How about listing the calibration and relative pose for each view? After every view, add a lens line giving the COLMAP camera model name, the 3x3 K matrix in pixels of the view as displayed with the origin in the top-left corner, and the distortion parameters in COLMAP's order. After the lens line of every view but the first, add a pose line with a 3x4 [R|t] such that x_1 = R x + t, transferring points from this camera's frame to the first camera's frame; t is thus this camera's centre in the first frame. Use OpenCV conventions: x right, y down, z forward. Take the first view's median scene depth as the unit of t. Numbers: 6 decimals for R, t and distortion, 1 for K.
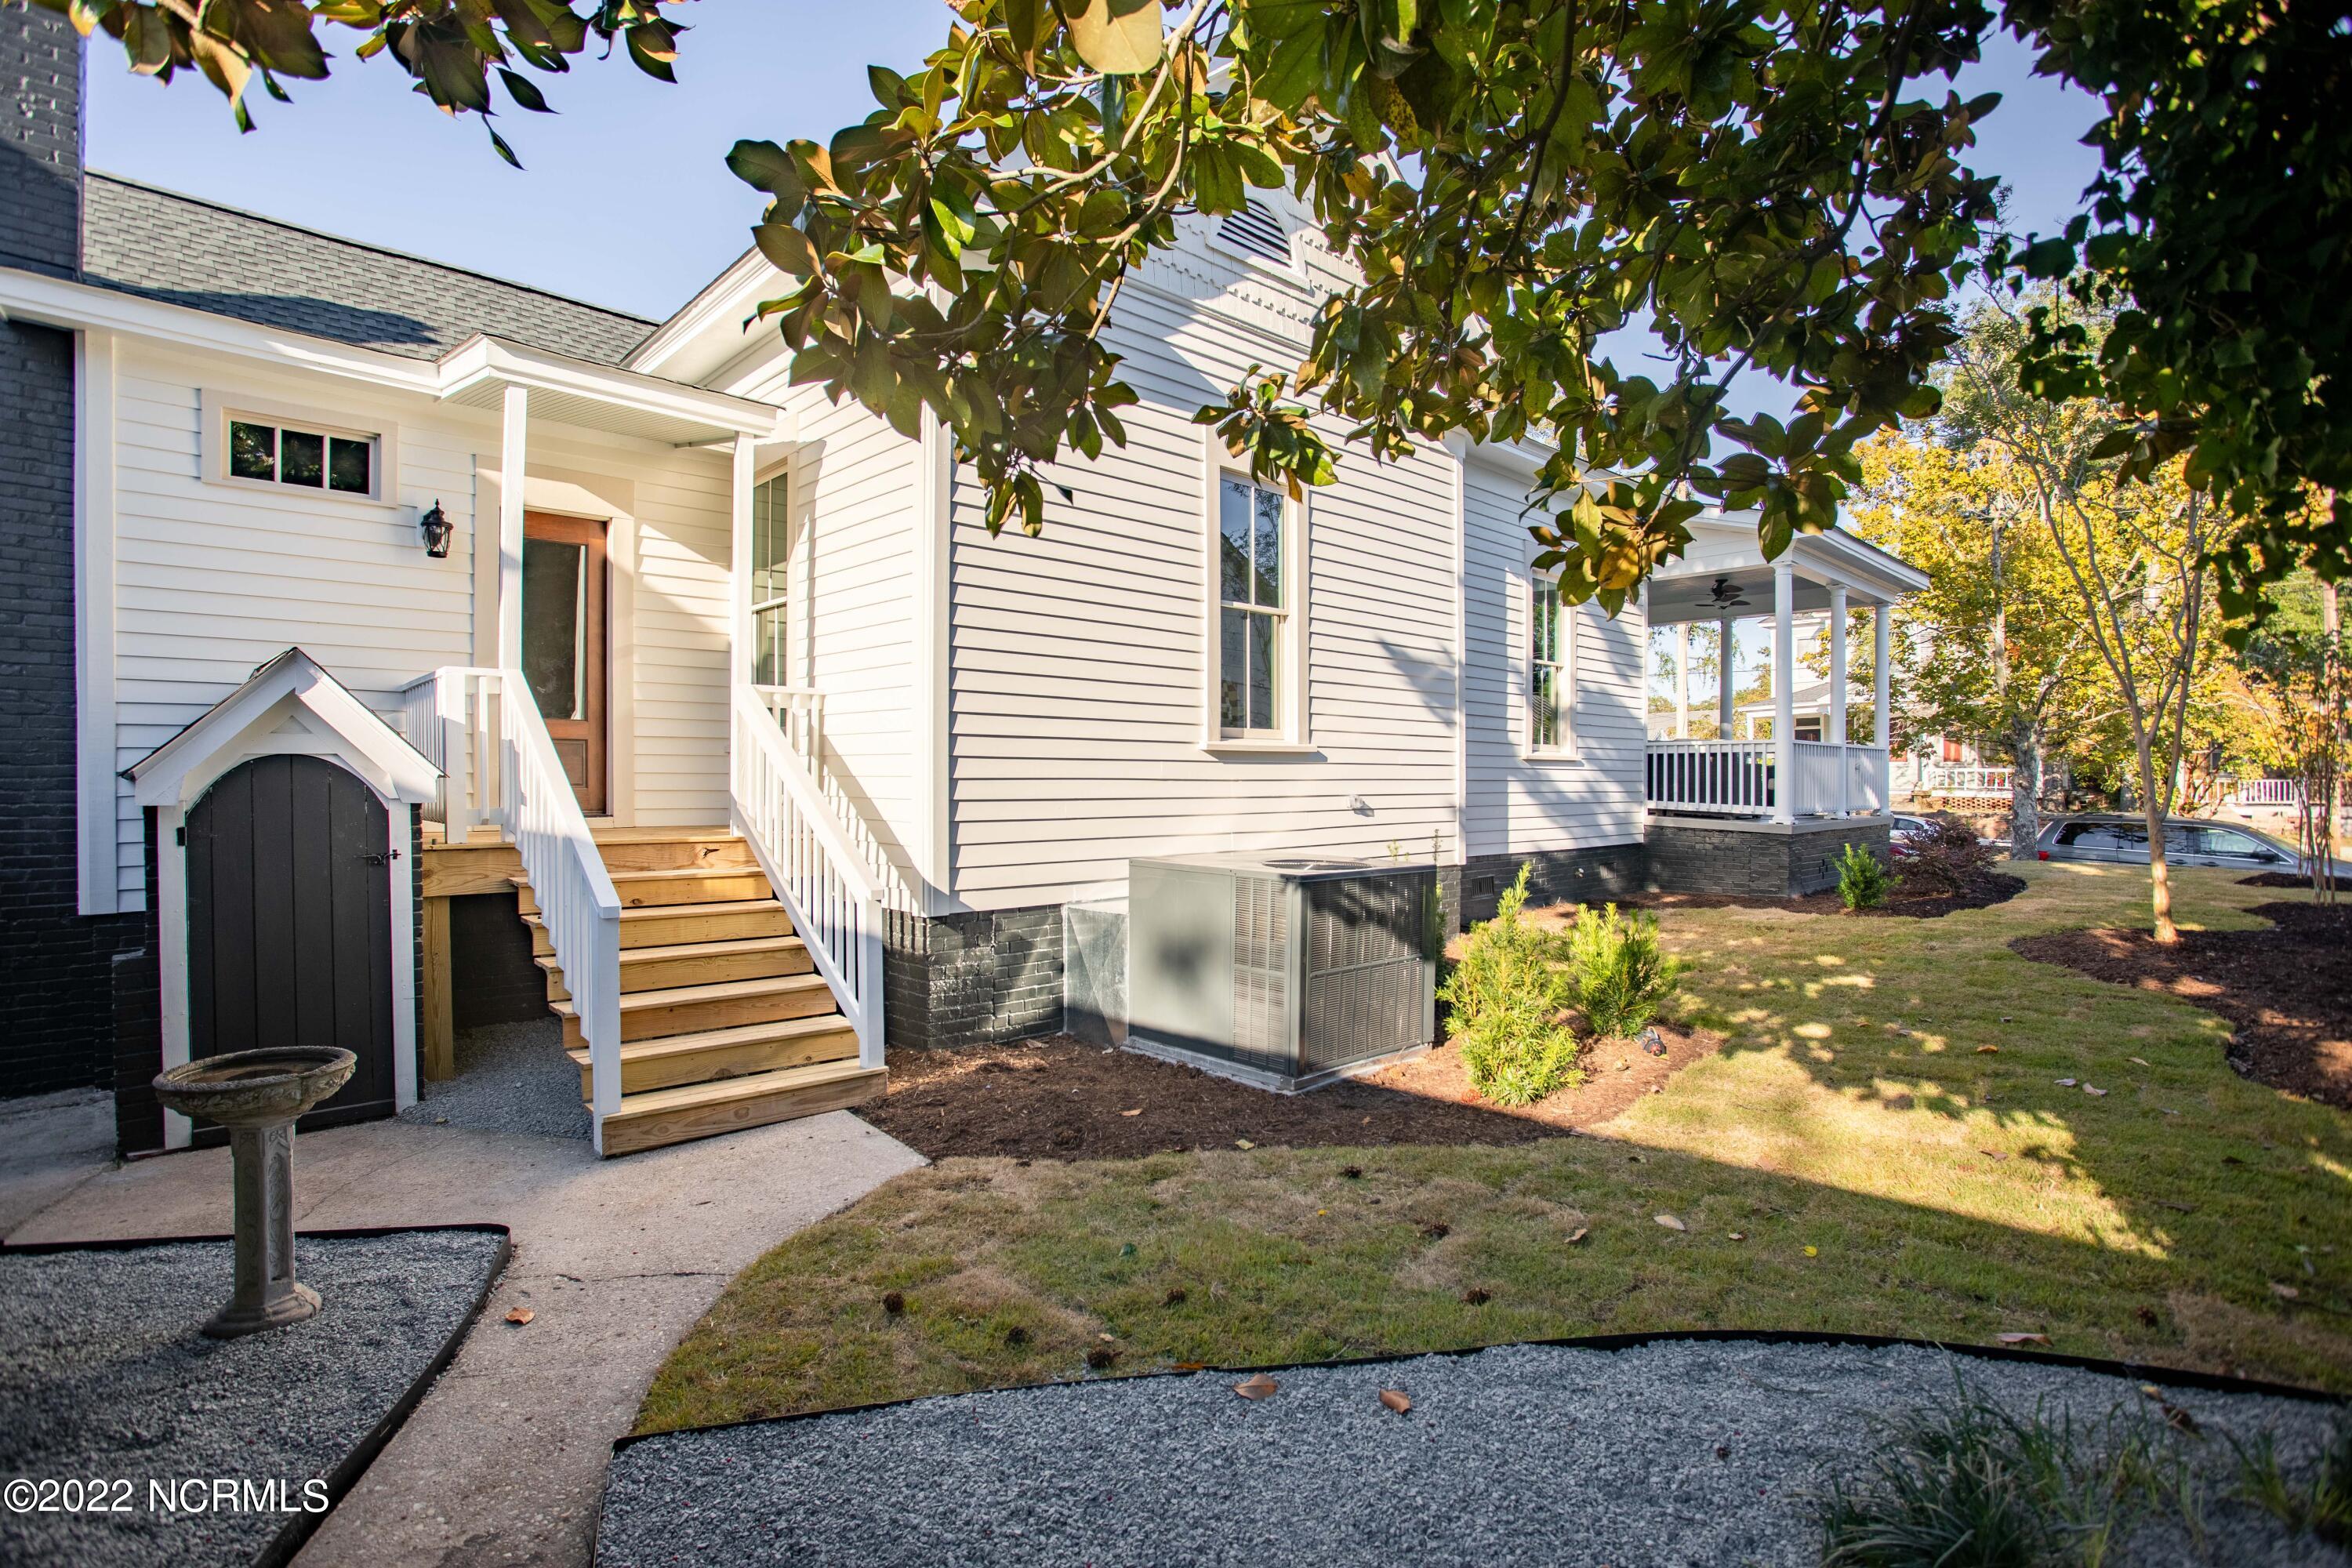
lens RADIAL K [[1140.0, 0, 1176.3], [0, 1140.0, 781.8], [0, 0, 1]] dist [0.002742, 0.002072]
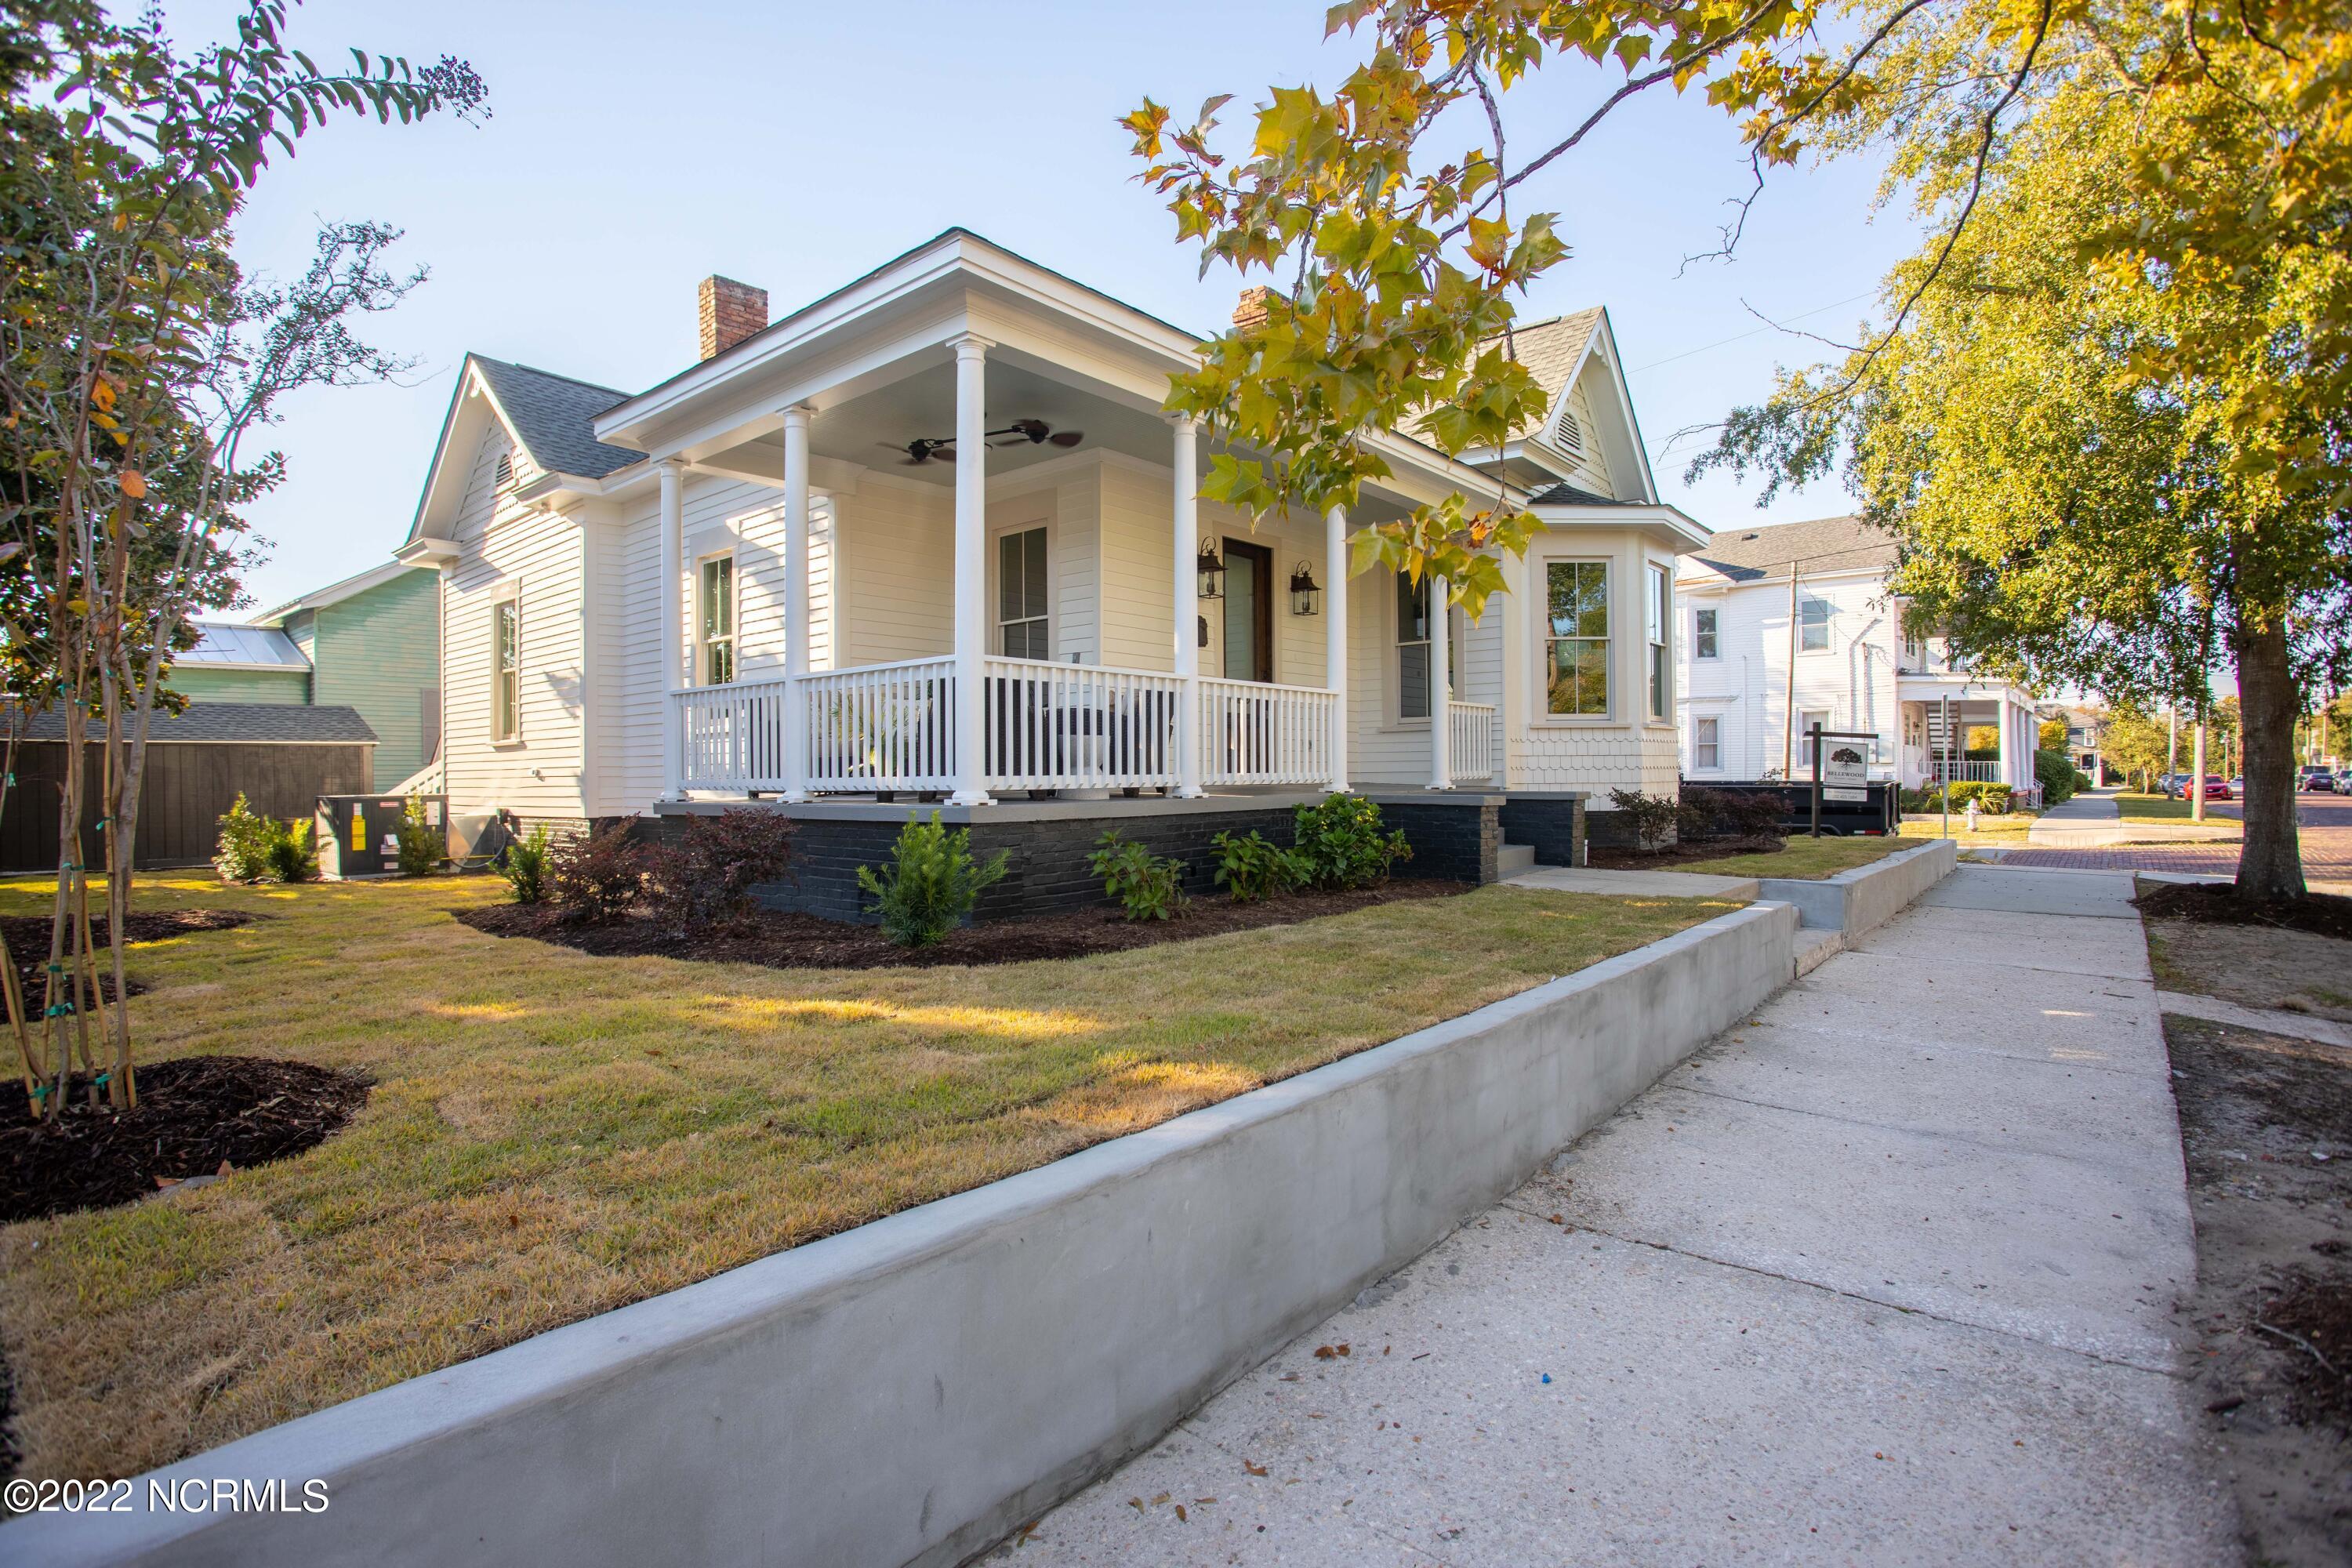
lens RADIAL K [[1140.0, 0, 1176.1], [0, 1140.0, 785.9], [0, 0, 1]] dist [0.002742, 0.002072]
pose [[0.136608, -0.013258, -0.990536, 1.818178], [-0.004470, 0.999892, -0.014000, 0.053455], [0.990615, 0.006340, 0.136534, 1.600695]]
